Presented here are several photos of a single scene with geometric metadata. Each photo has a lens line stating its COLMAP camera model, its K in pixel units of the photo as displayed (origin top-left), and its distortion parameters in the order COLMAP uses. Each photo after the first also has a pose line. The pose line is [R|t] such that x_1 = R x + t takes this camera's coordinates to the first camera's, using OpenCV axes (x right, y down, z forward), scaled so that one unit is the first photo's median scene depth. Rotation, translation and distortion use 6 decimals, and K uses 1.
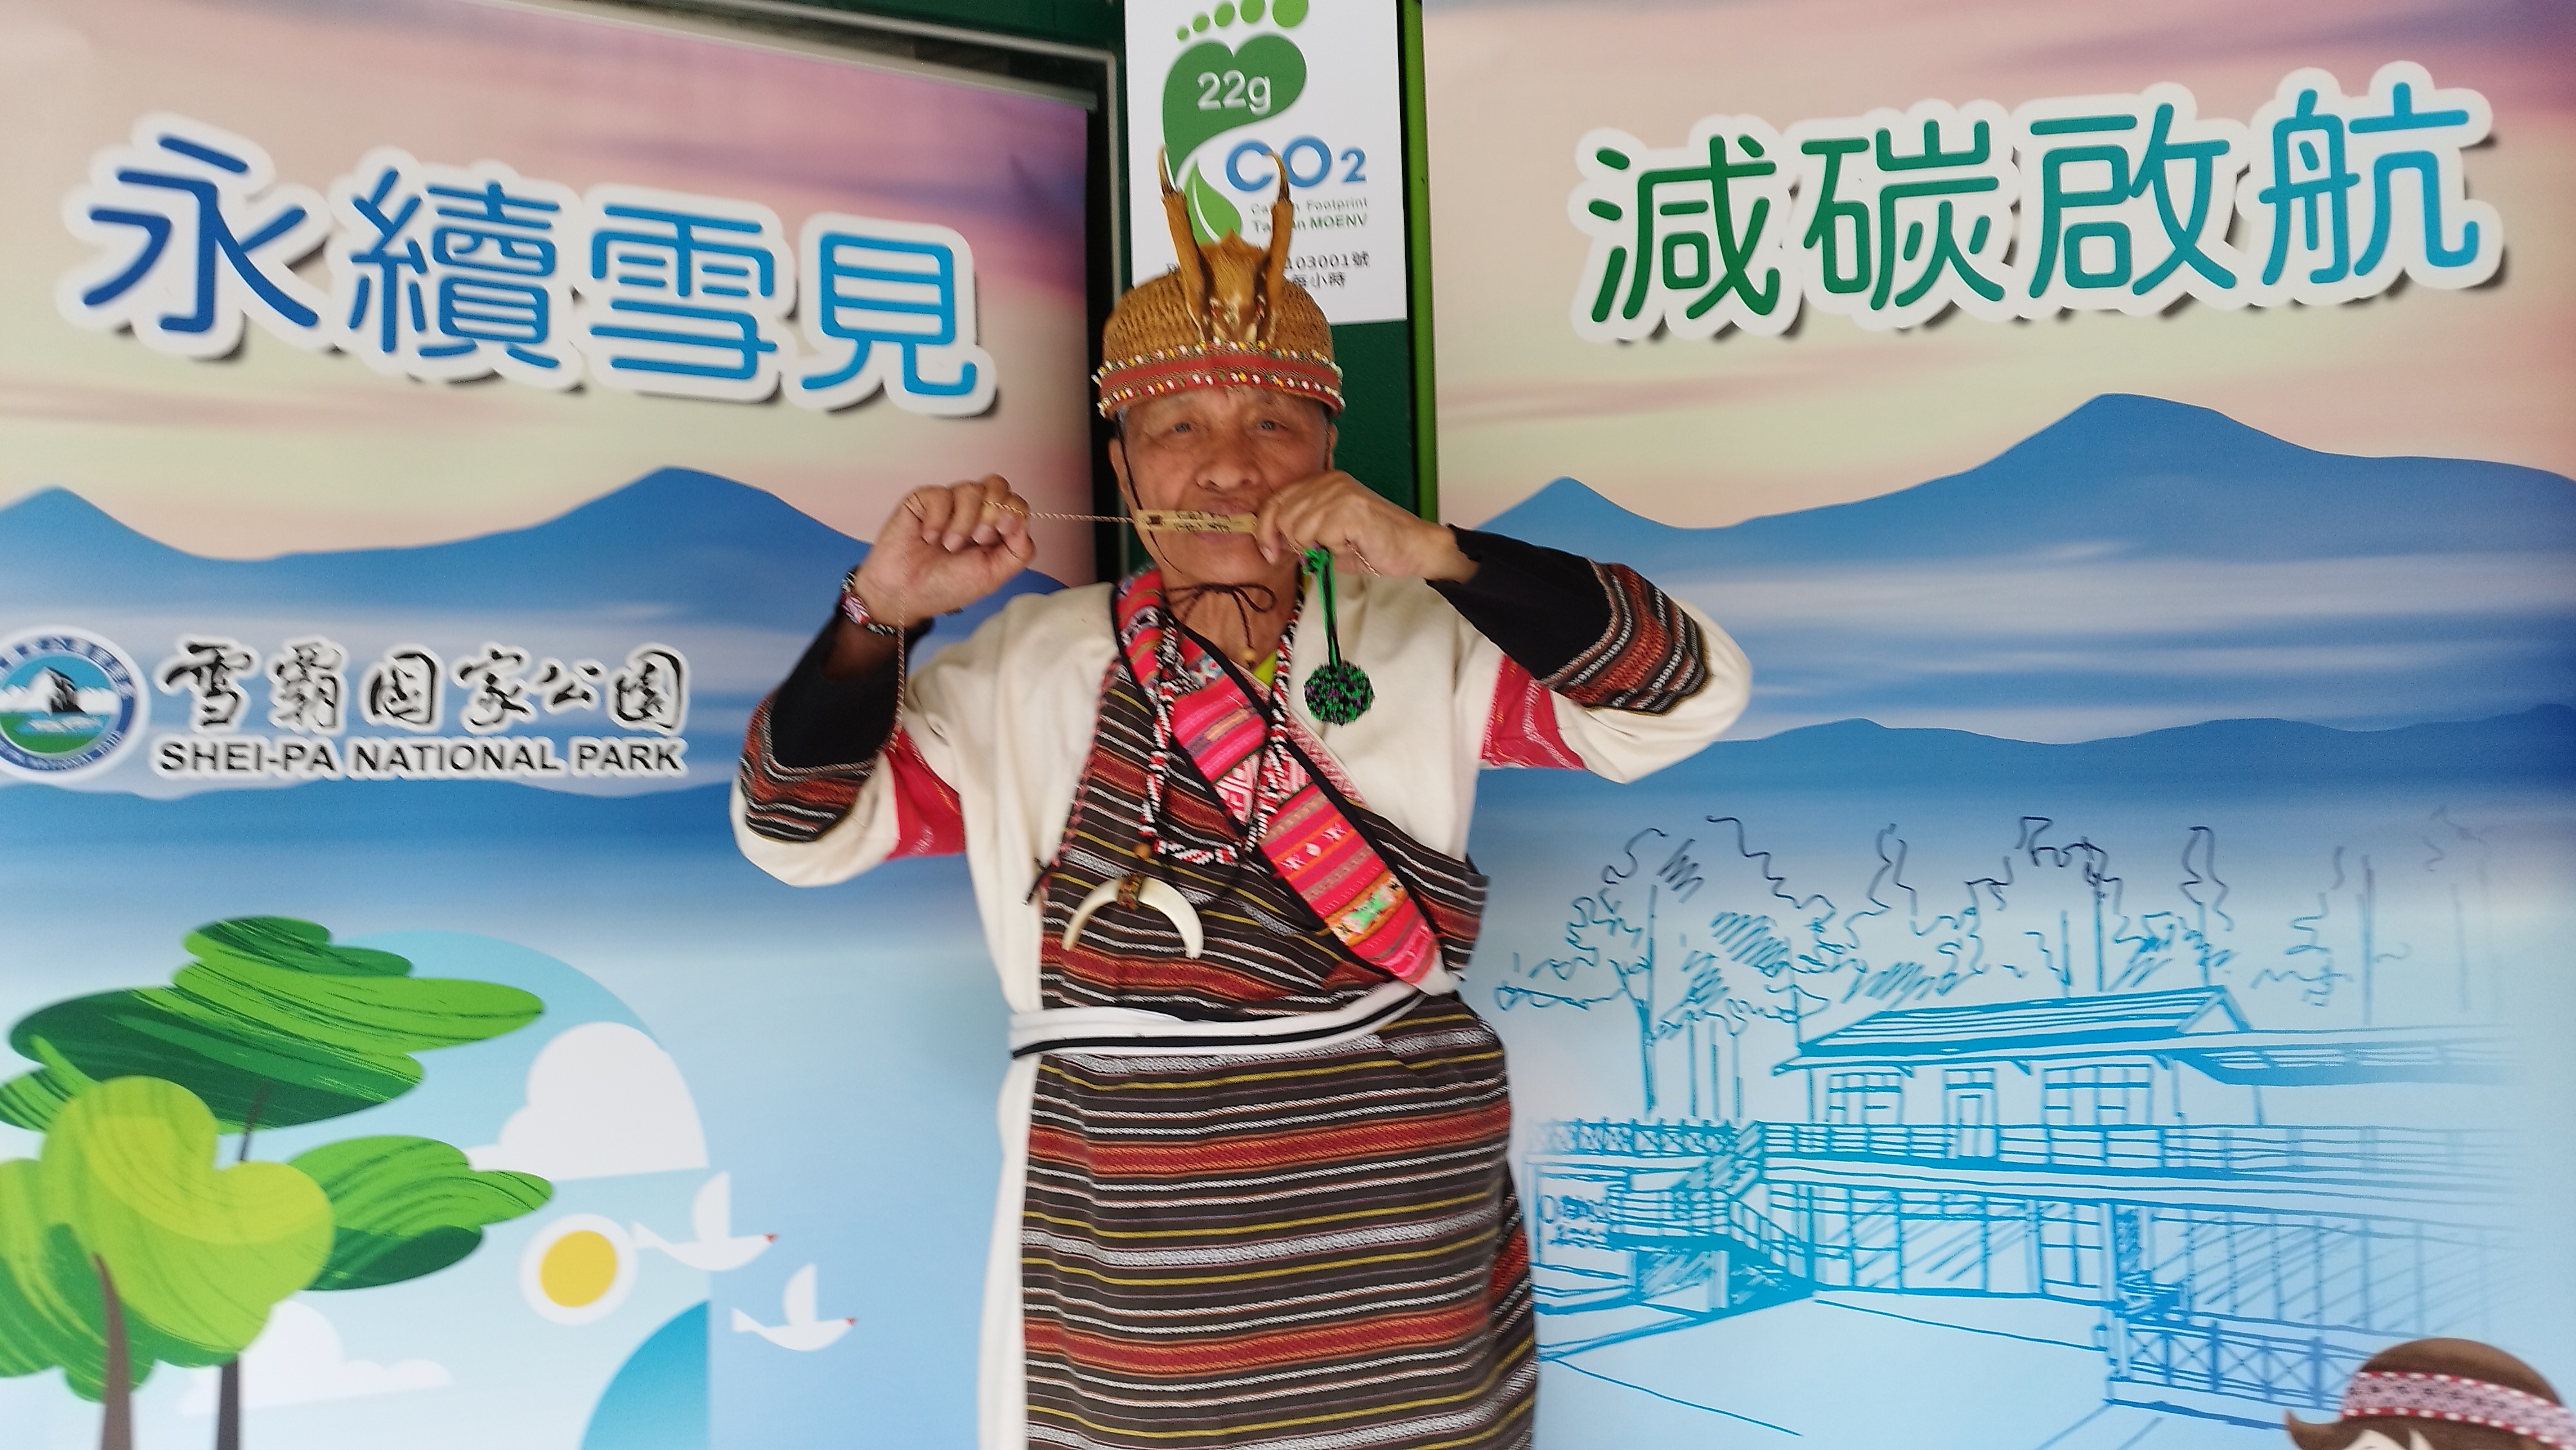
lens RADIAL K [[1865.2, 0, 1288.0], [0, 1865.2, 725.0], [0, 0, 1]] dist [-0.019936, -0.003034]
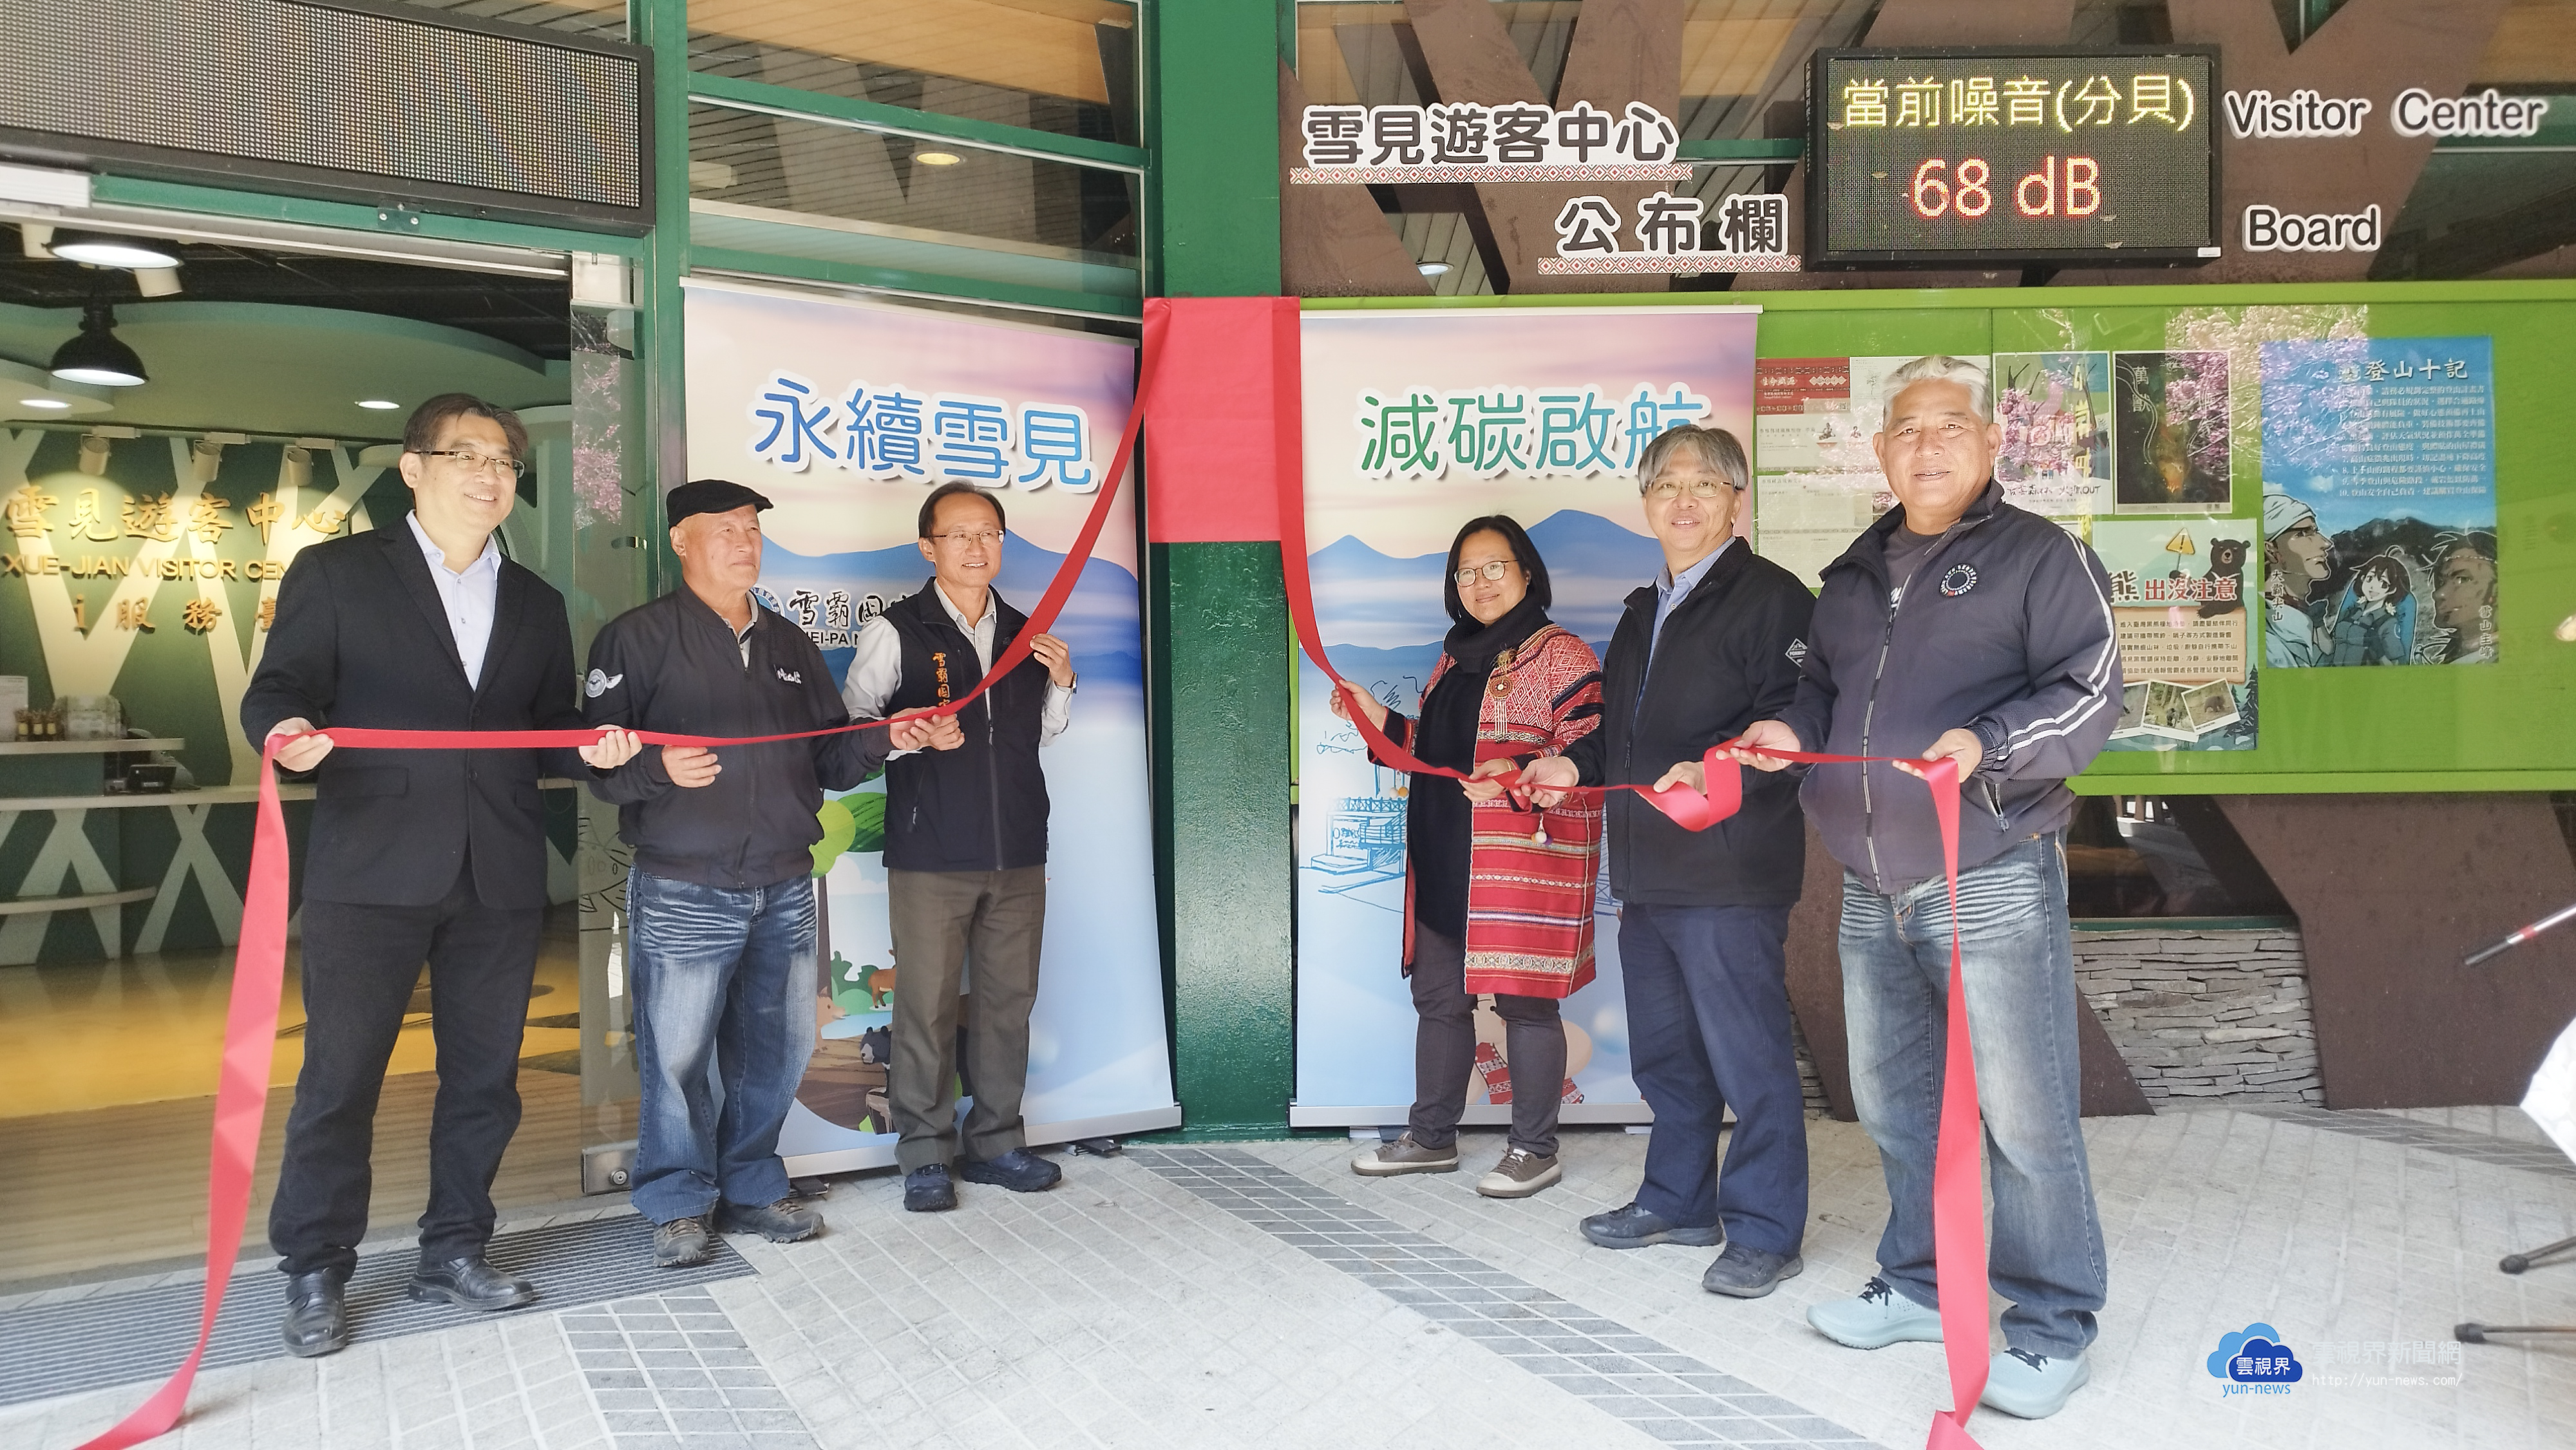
lens RADIAL K [[1842.5, 0, 1292.0], [0, 1842.5, 743.8], [0, 0, 1]] dist [0.005586, -0.001957]
pose [[0.990577, 0.014086, 0.136231, -0.255606], [-0.022008, 0.998142, 0.056820, 0.004386], [-0.135178, -0.059282, 0.989046, -1.420969]]
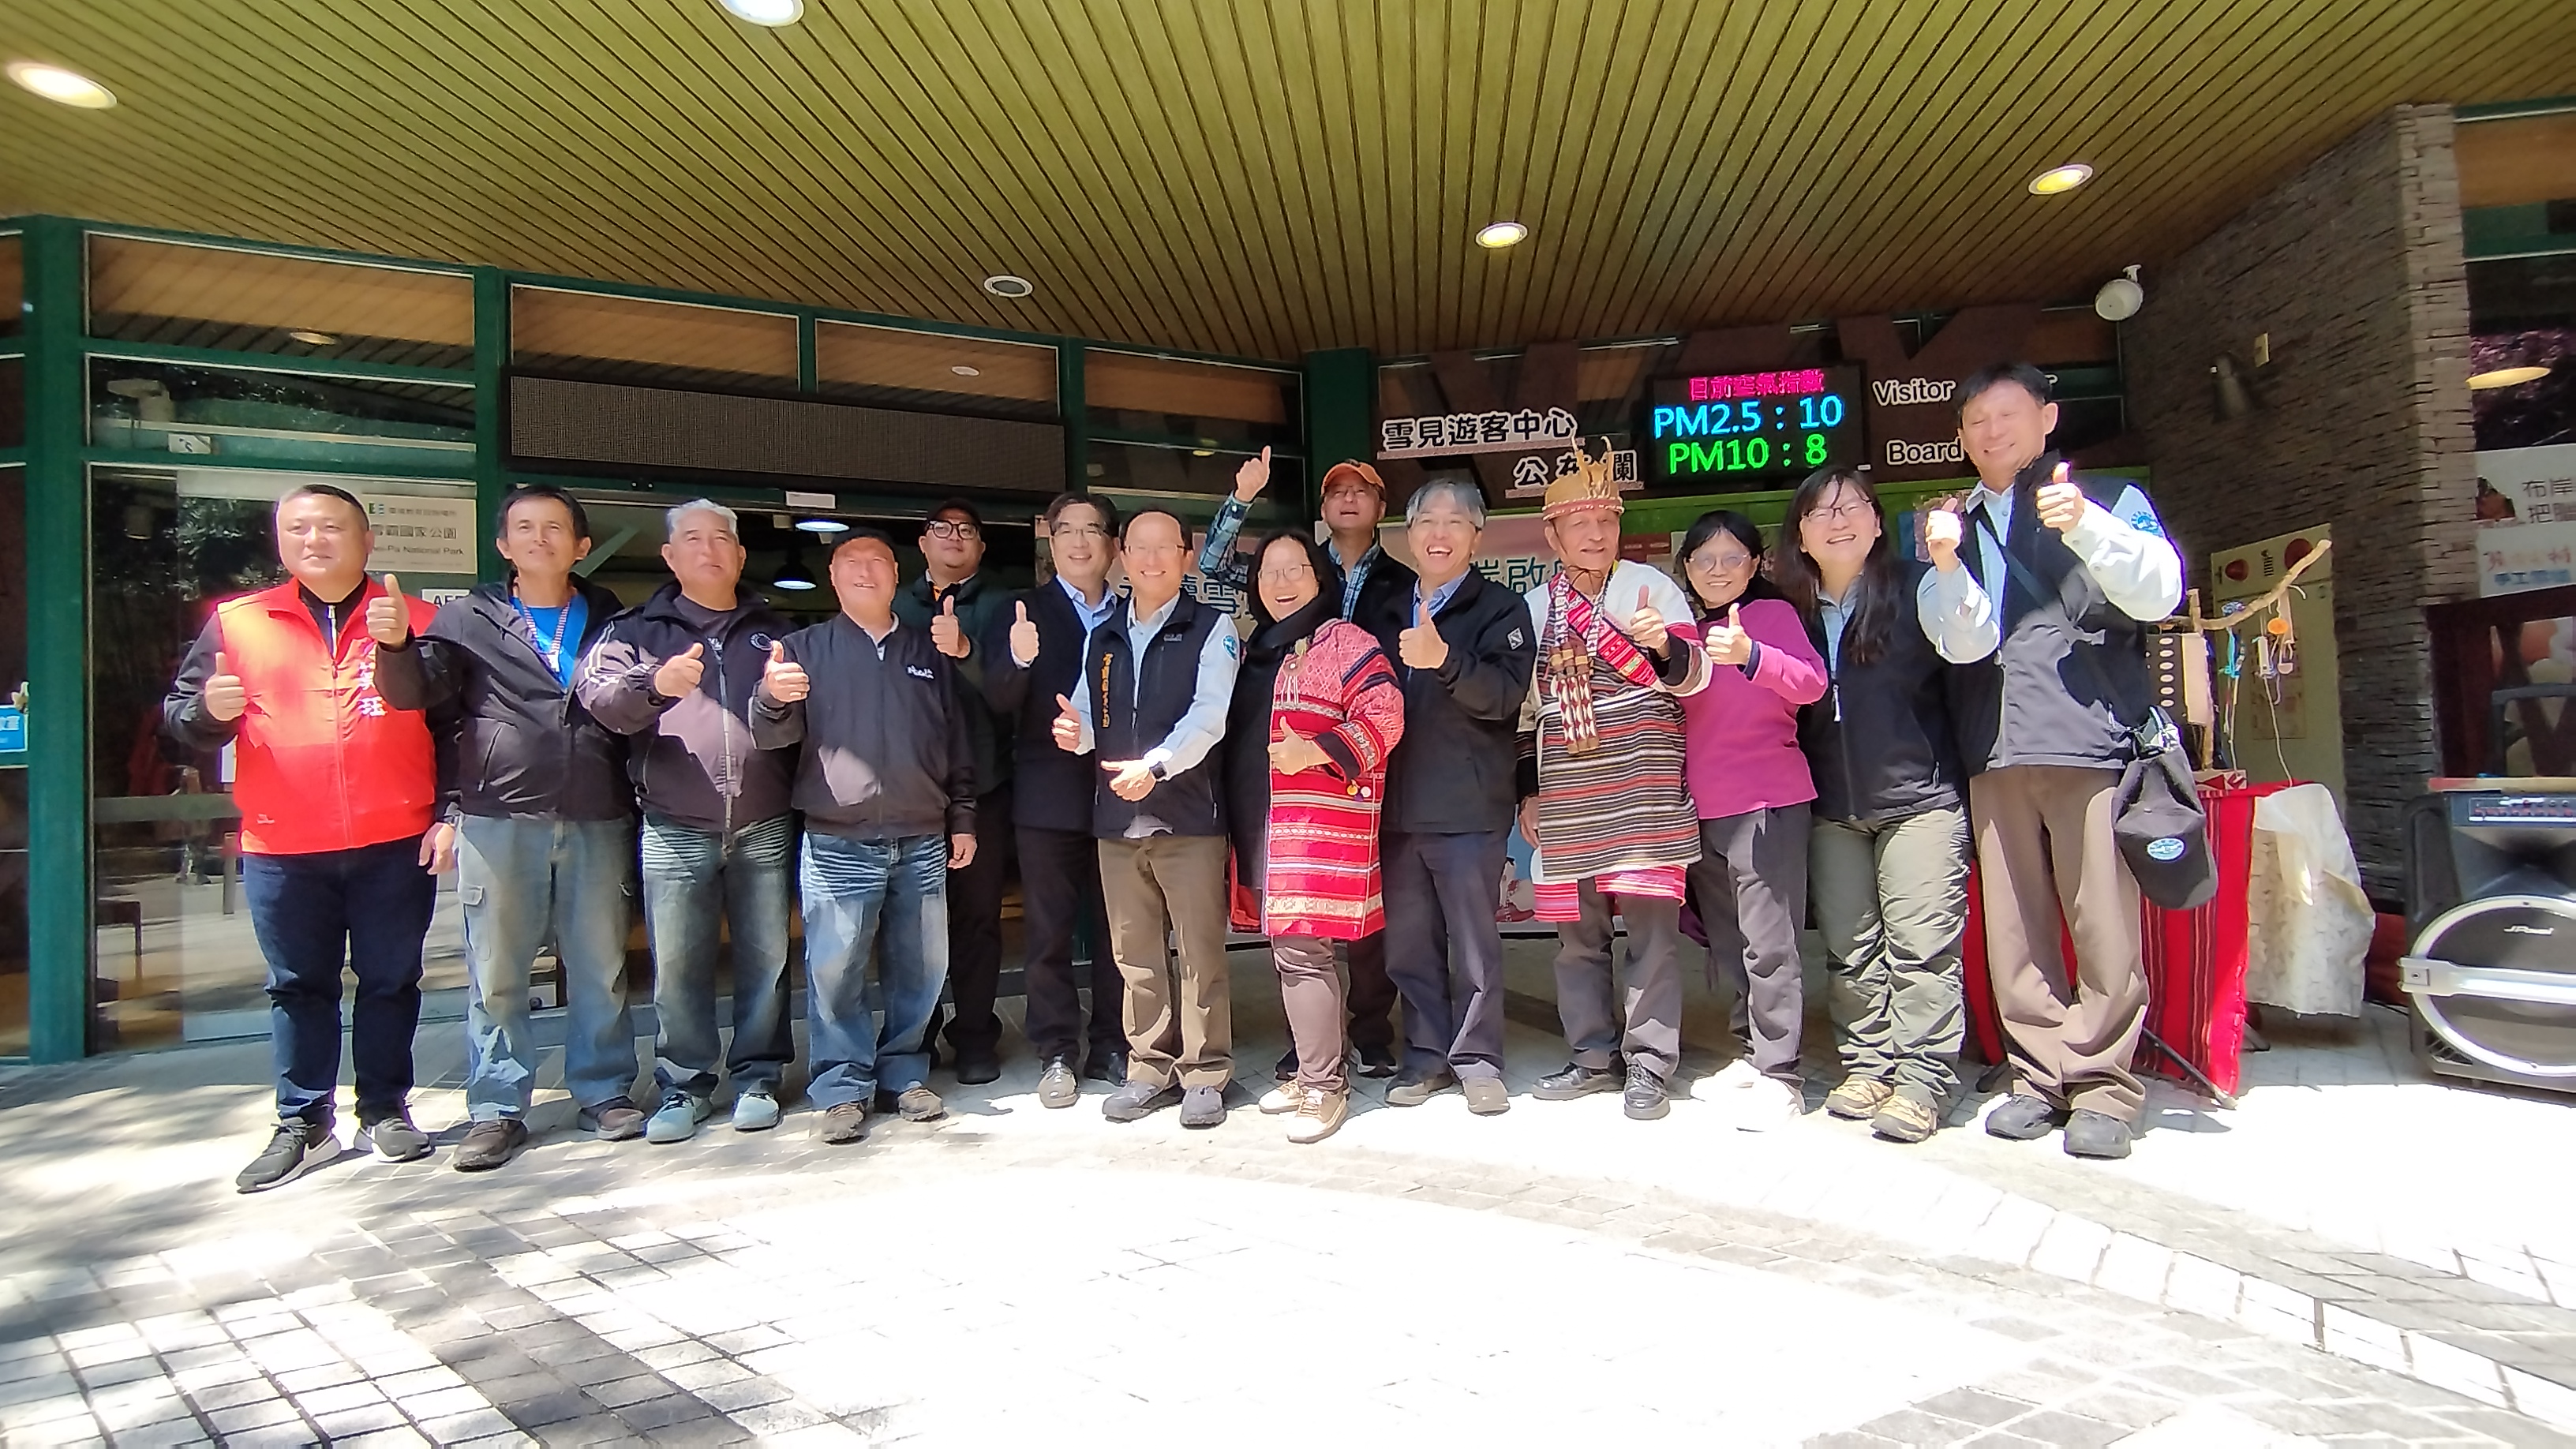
lens RADIAL K [[1225.1, 0, 1259.2], [0, 1225.1, 750.9], [0, 0, 1]] dist [0.000829, 0.000955]
pose [[0.999893, -0.006024, -0.013296, -0.207830], [0.006271, 0.999806, 0.018655, 0.105764], [0.013182, -0.018736, 0.999738, -2.201711]]
